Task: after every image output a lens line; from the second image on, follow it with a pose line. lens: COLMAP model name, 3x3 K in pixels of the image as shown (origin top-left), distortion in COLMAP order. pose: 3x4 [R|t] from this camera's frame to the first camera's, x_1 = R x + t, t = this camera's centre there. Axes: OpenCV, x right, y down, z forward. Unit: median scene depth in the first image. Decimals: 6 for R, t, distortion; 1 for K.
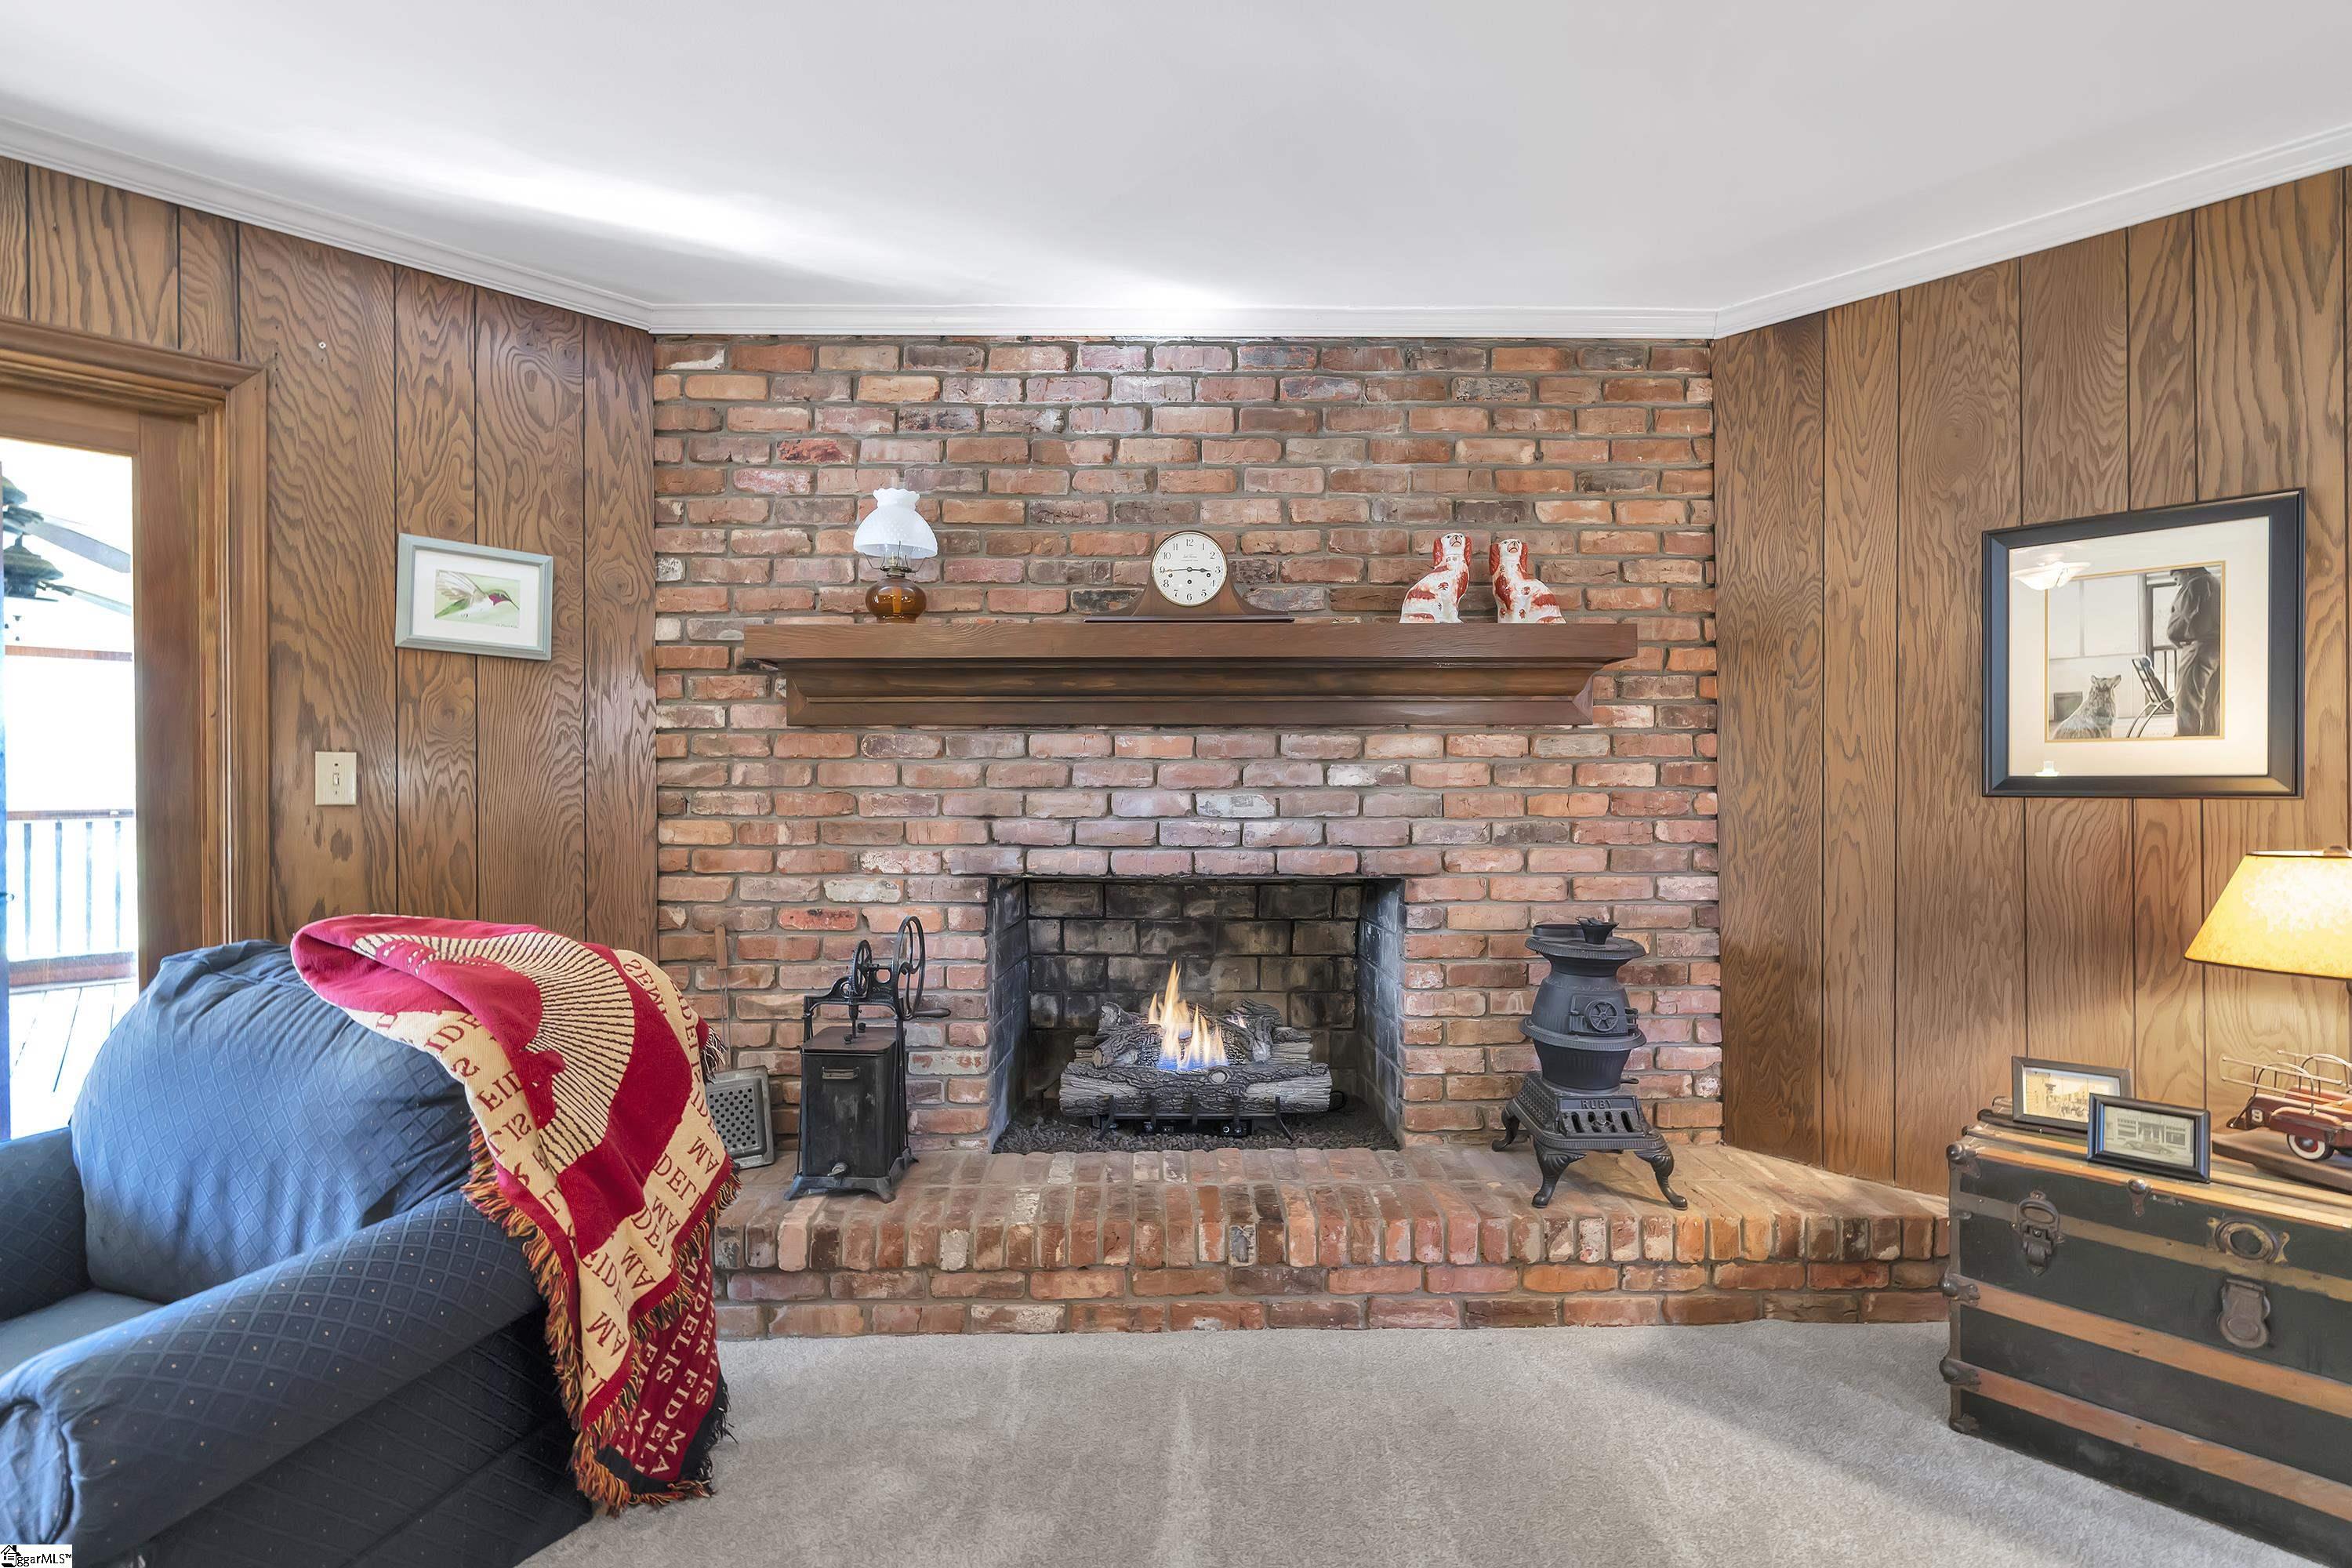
lens RADIAL K [[1063.1, 0, 1172.7], [0, 1063.1, 788.0], [0, 0, 1]] dist [-0.008373, 0.001229]
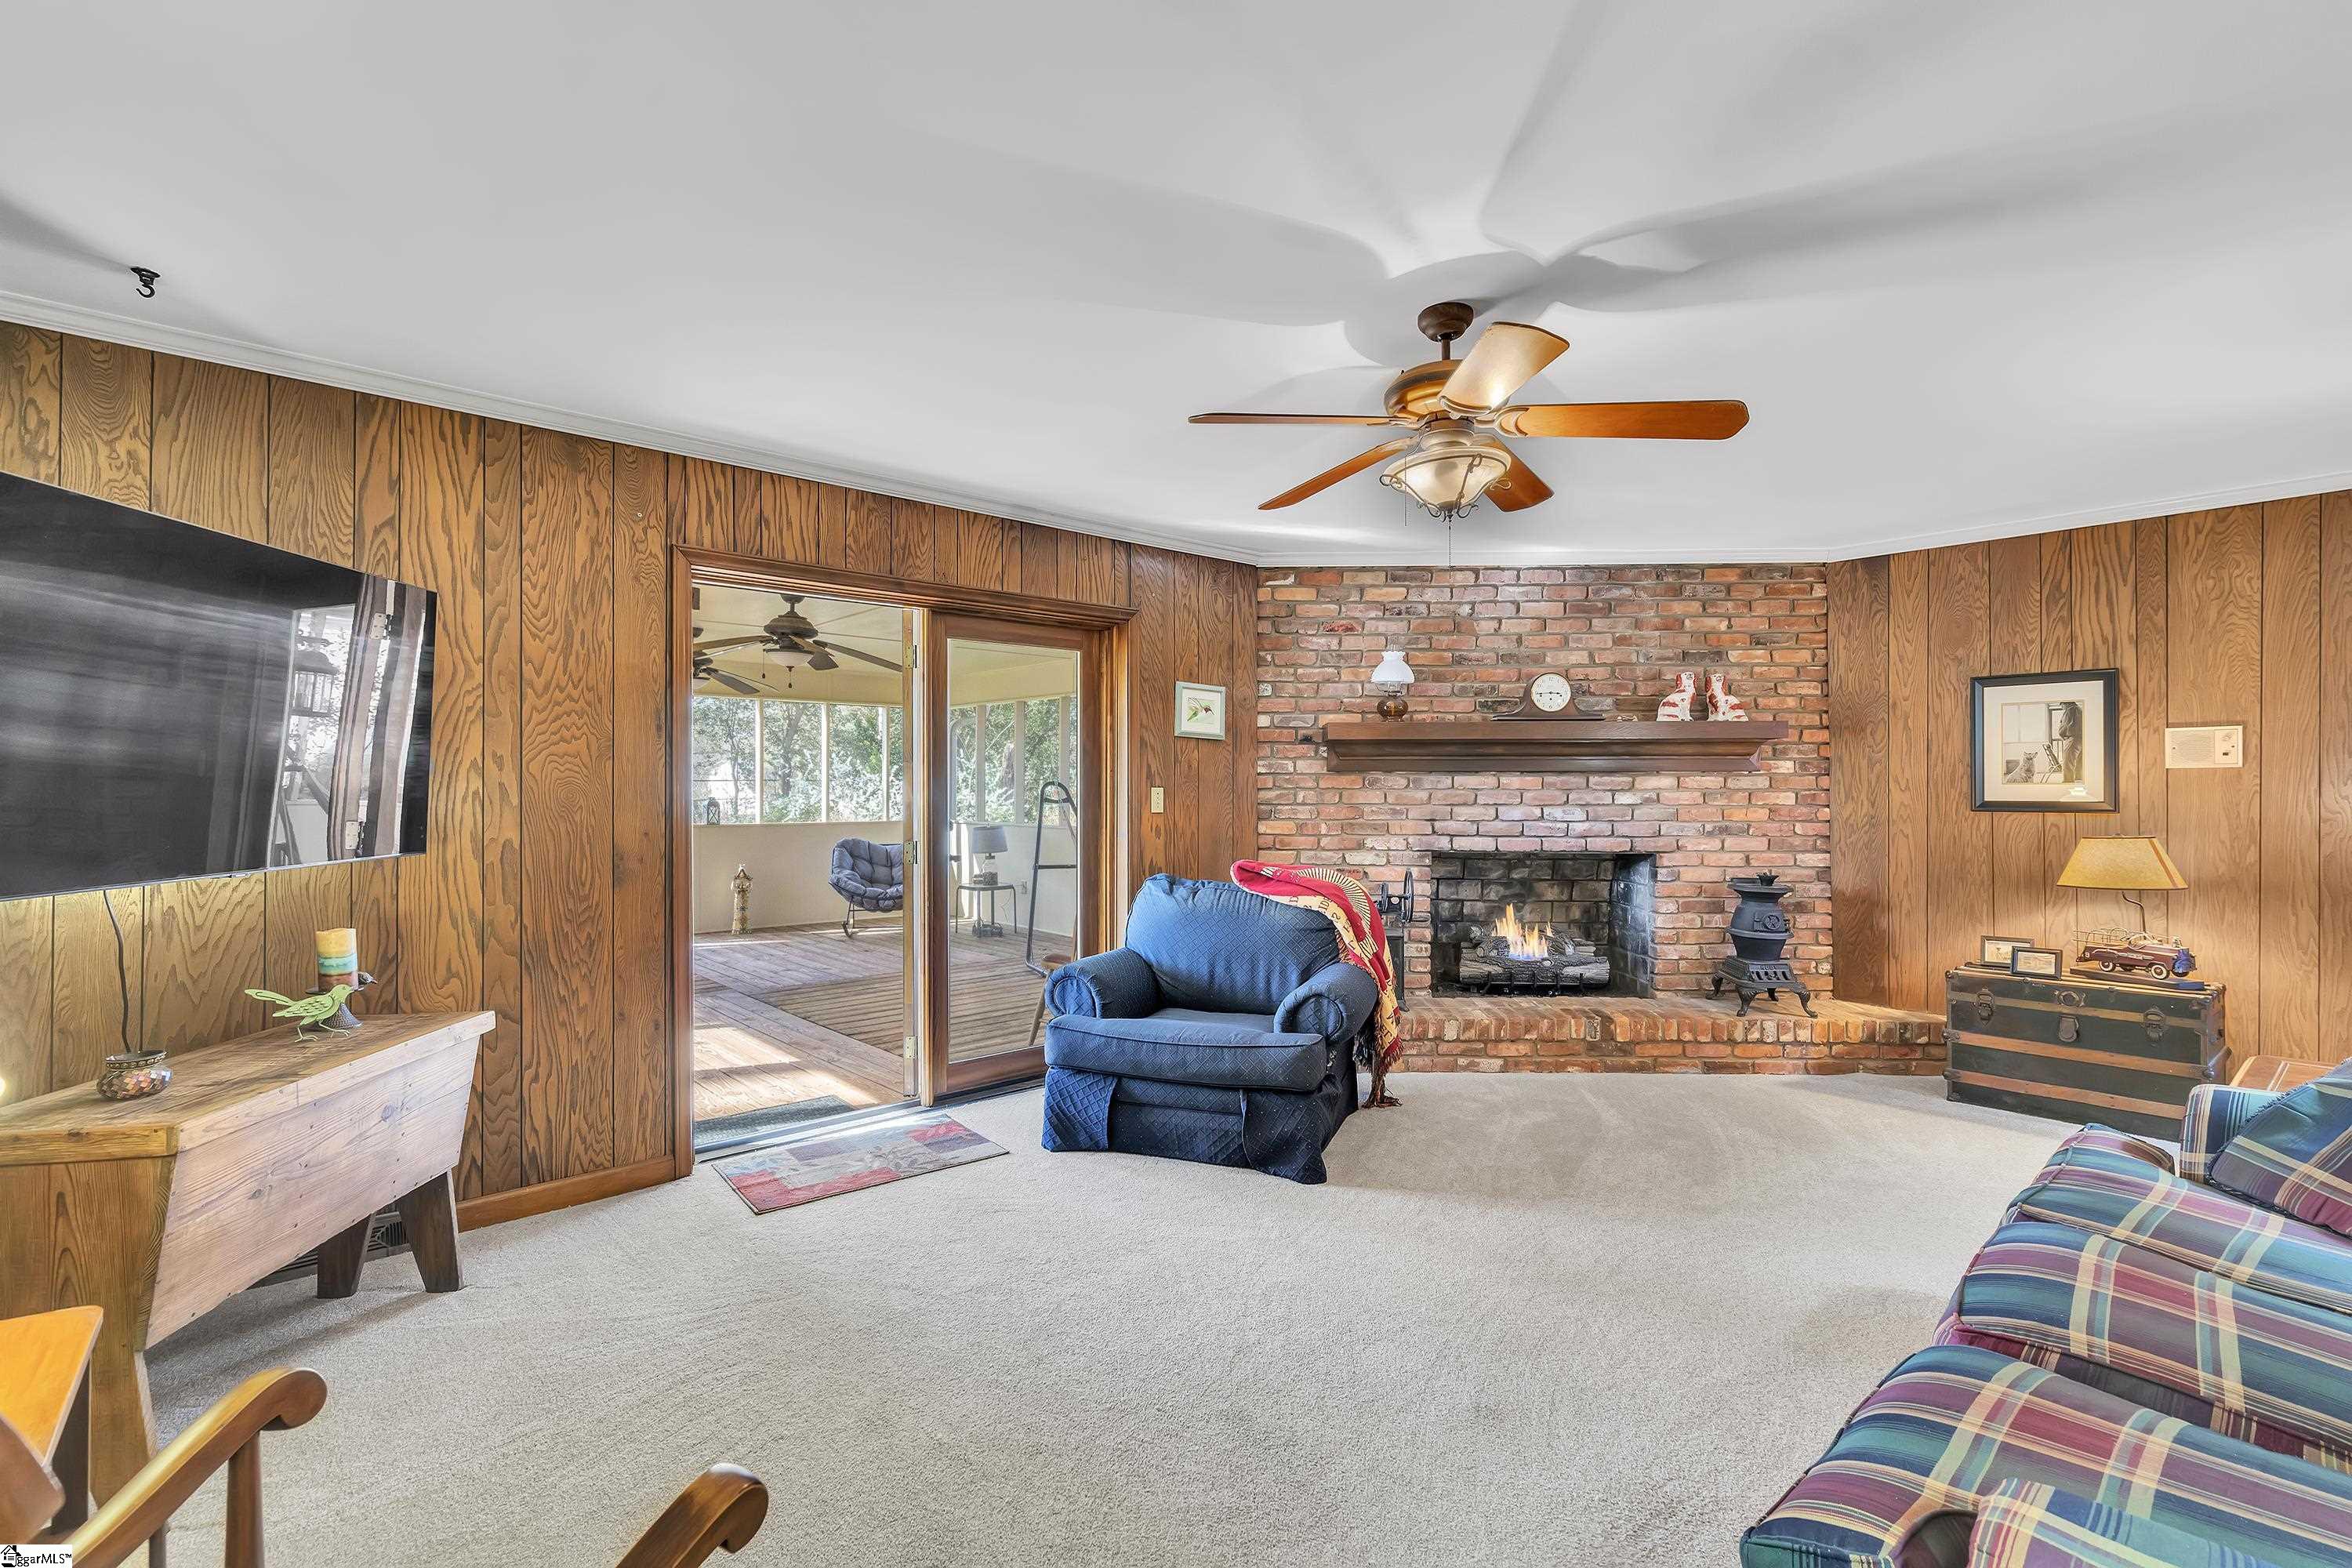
lens RADIAL K [[1084.6, 0, 1166.9], [0, 1084.6, 786.1], [0, 0, 1]] dist [0.000217, -0.000076]
pose [[0.998782, 0.001957, -0.049308, -0.551662], [-0.002350, 0.999966, -0.007916, -0.016478], [0.049291, 0.008022, 0.998752, -0.953168]]
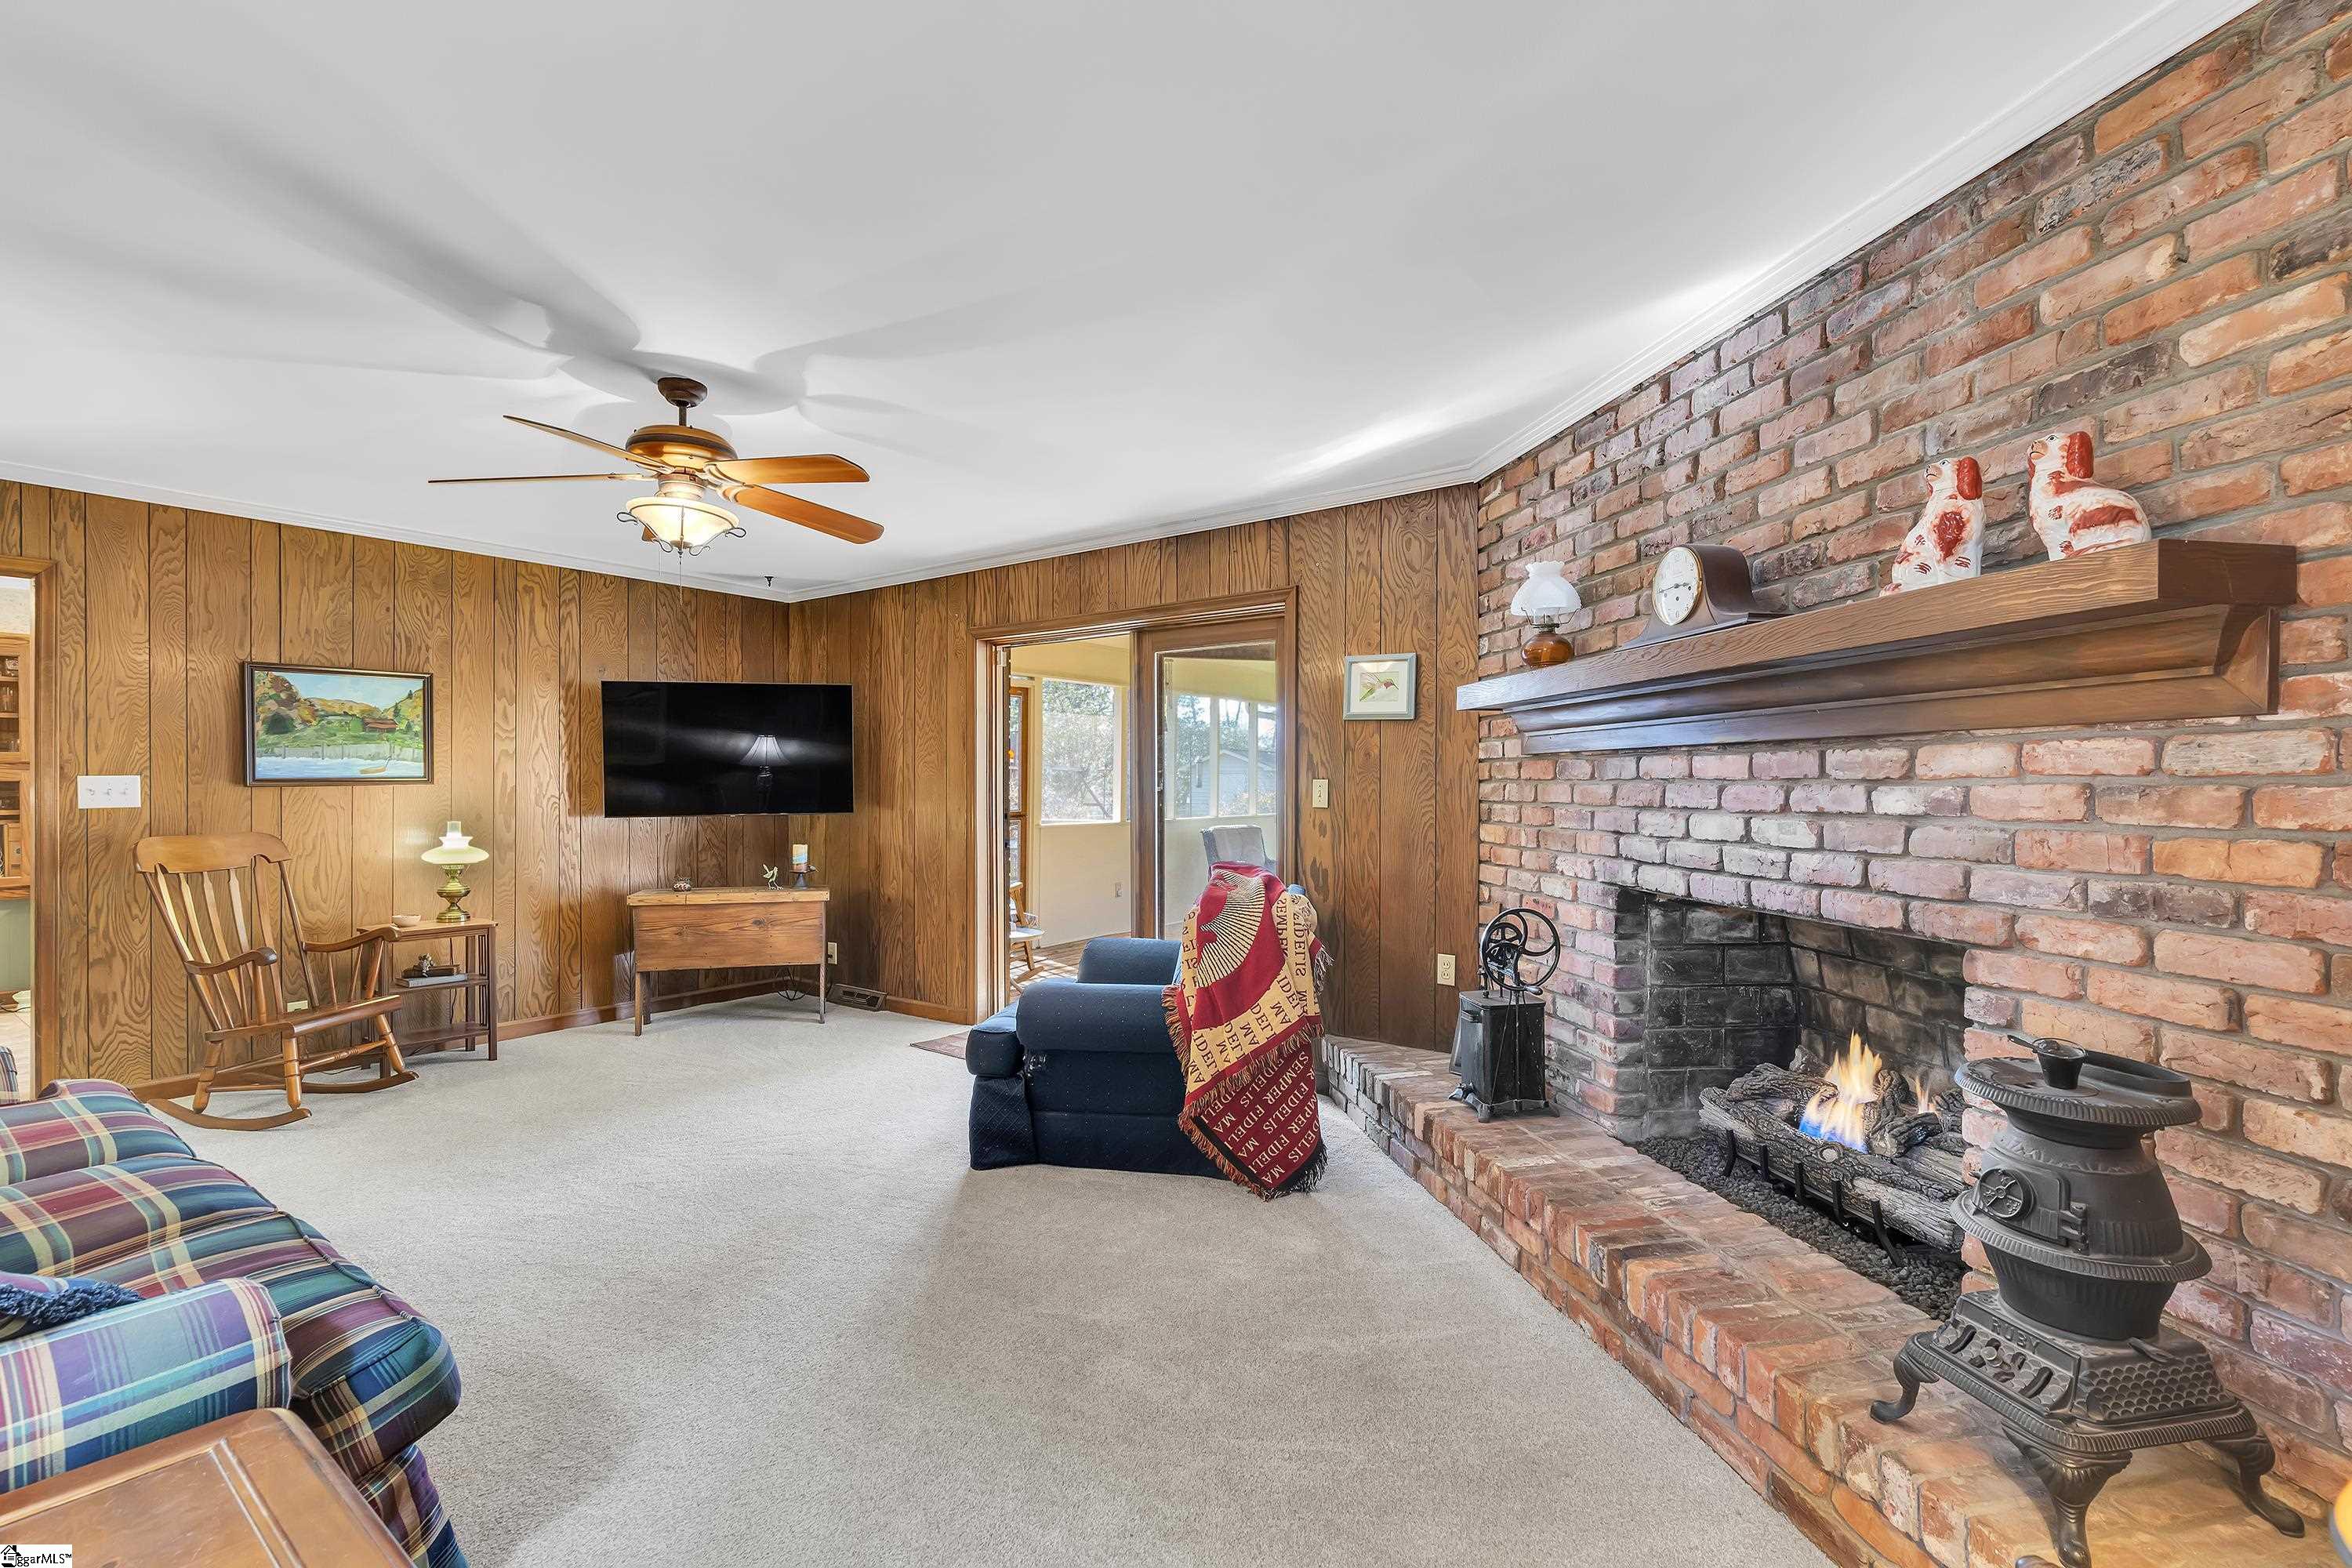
lens RADIAL K [[1053.9, 0, 1172.4], [0, 1053.9, 791.1], [0, 0, 1]] dist [0.000257, -0.000009]
pose [[0.157499, 0.008320, -0.987484, 0.839721], [-0.006472, 0.999952, 0.007393, -0.021251], [0.987498, 0.005226, 0.157546, 0.371228]]
